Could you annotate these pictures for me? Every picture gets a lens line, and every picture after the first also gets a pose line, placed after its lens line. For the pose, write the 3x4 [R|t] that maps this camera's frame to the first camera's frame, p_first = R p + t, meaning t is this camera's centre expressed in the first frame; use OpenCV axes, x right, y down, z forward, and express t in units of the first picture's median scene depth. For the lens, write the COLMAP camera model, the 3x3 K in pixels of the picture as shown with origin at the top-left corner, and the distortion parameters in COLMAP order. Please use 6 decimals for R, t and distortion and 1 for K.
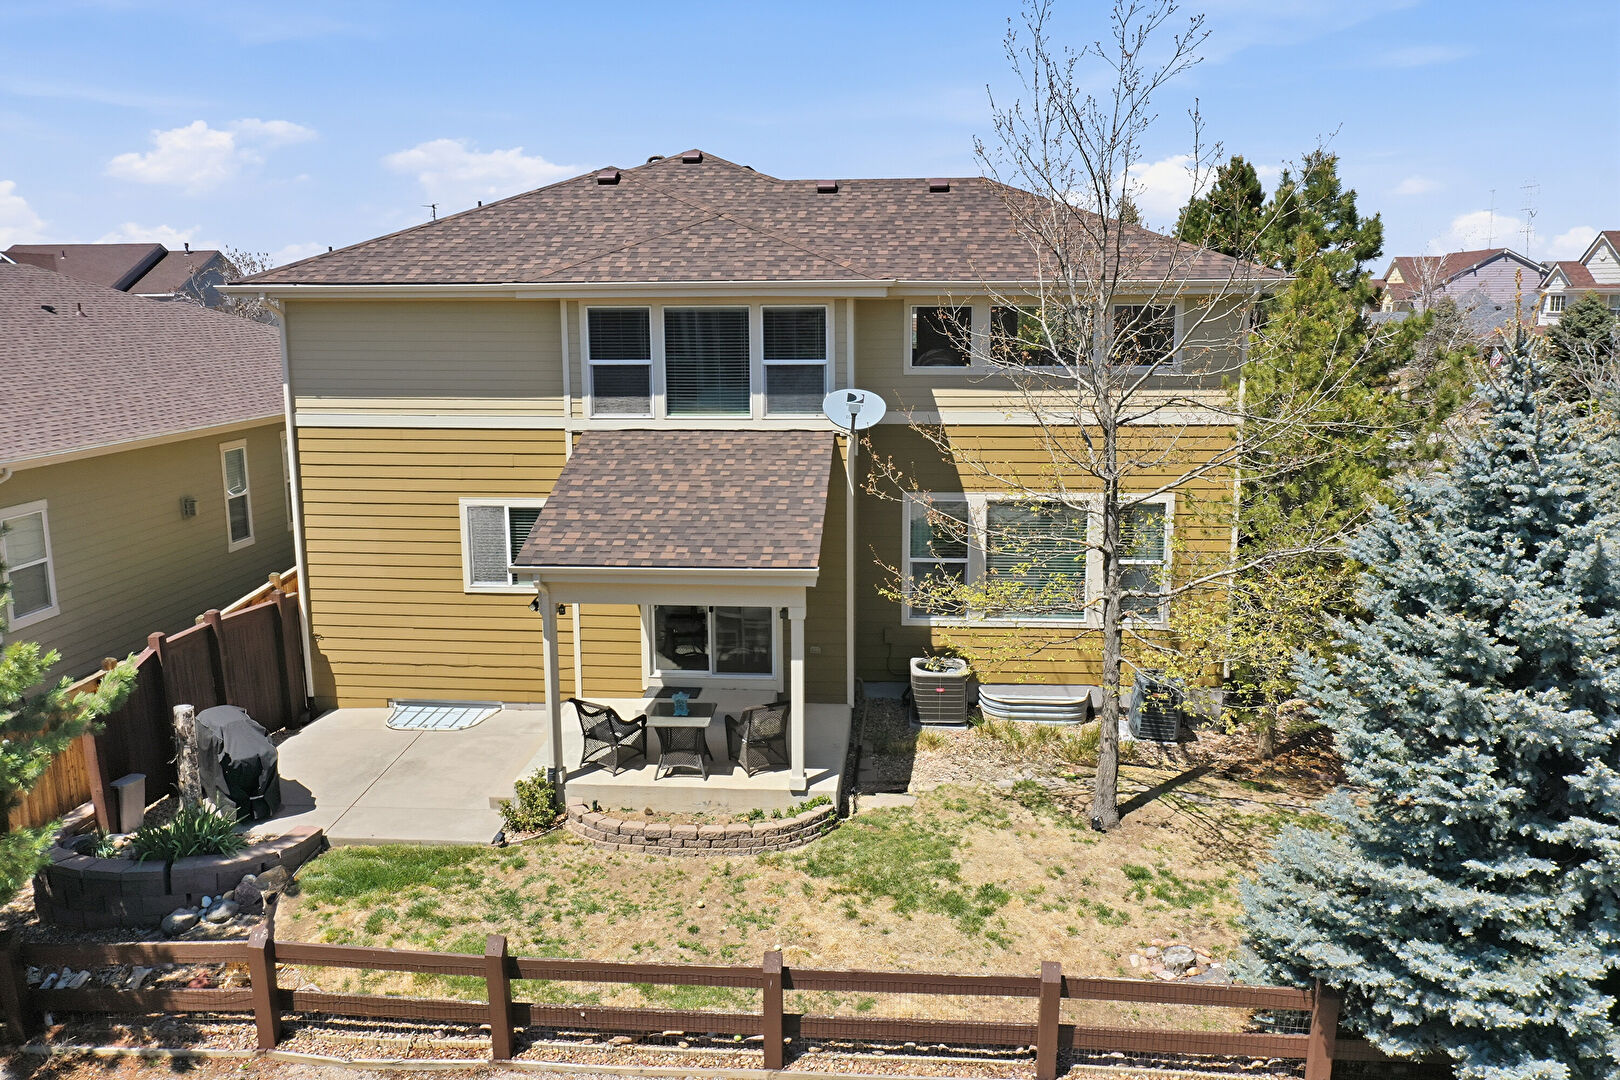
lens RADIAL K [[1286.1, 0, 812.3], [0, 1286.1, 535.1], [0, 0, 1]] dist [-0.036007, -0.015748]
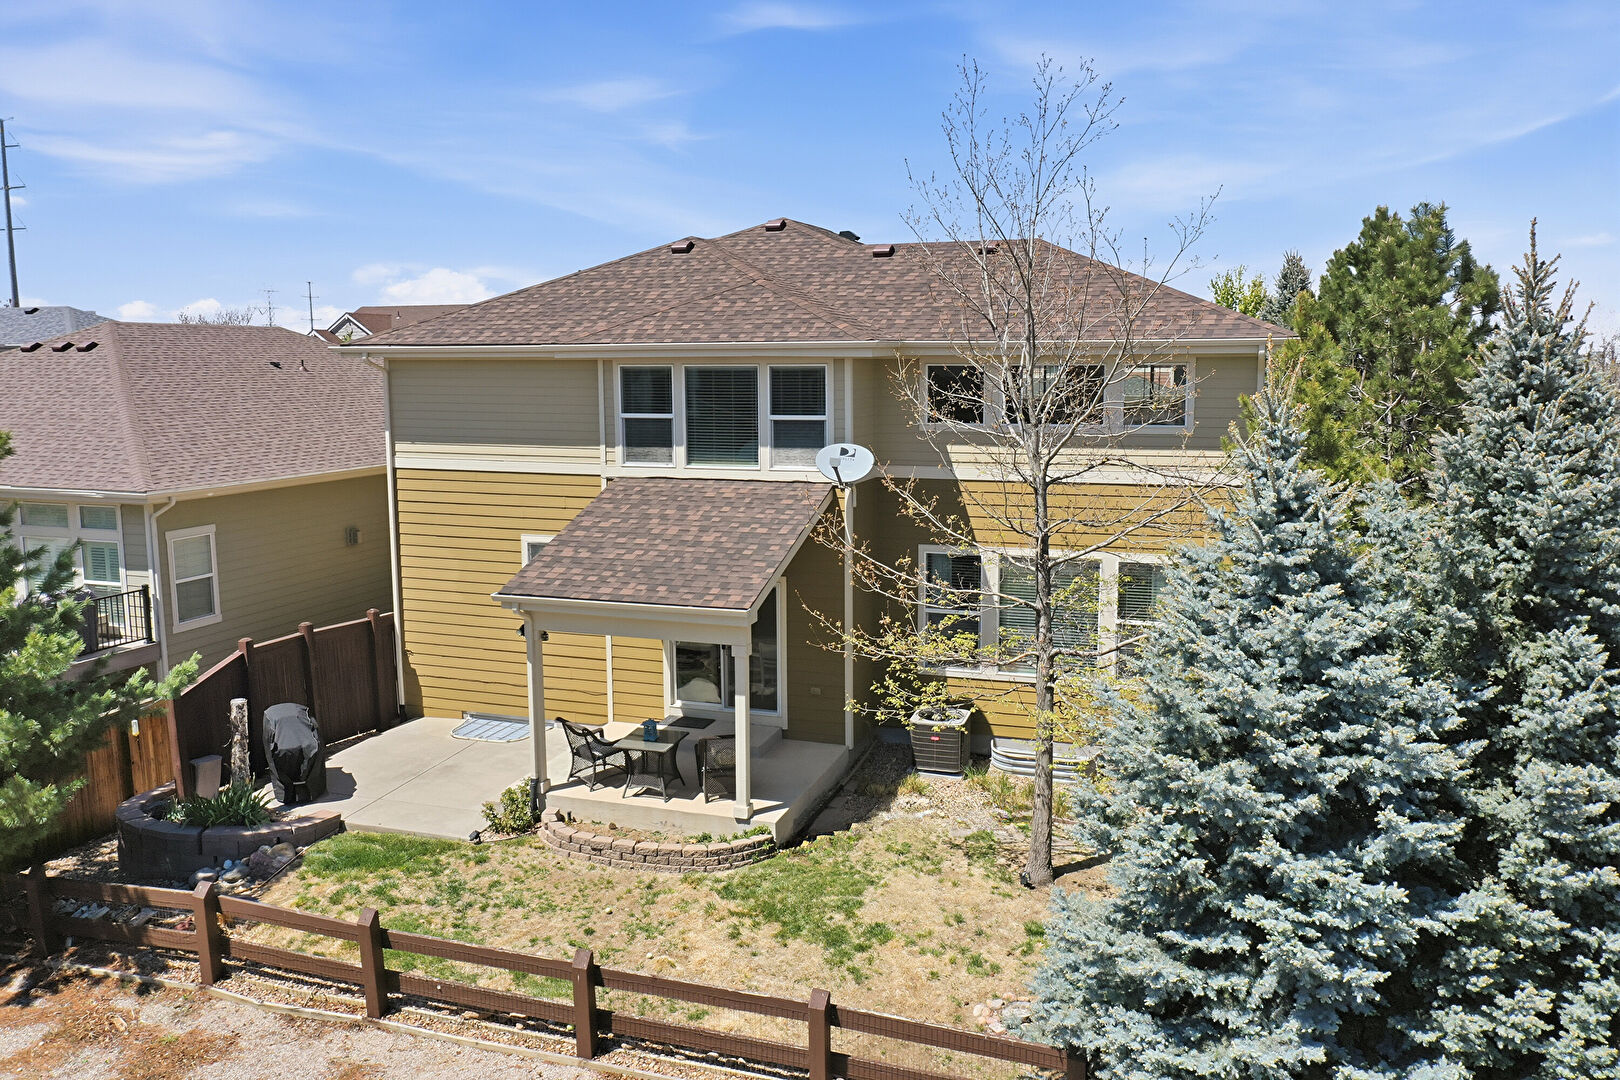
lens RADIAL K [[1286.1, 0, 808.8], [0, 1286.1, 532.8], [0, 0, 1]] dist [-0.036007, -0.015748]
pose [[0.966961, 0.033461, -0.252720, 0.301087], [-0.044070, 0.998364, -0.036435, -0.001230], [0.251087, 0.046369, 0.966853, -0.024277]]
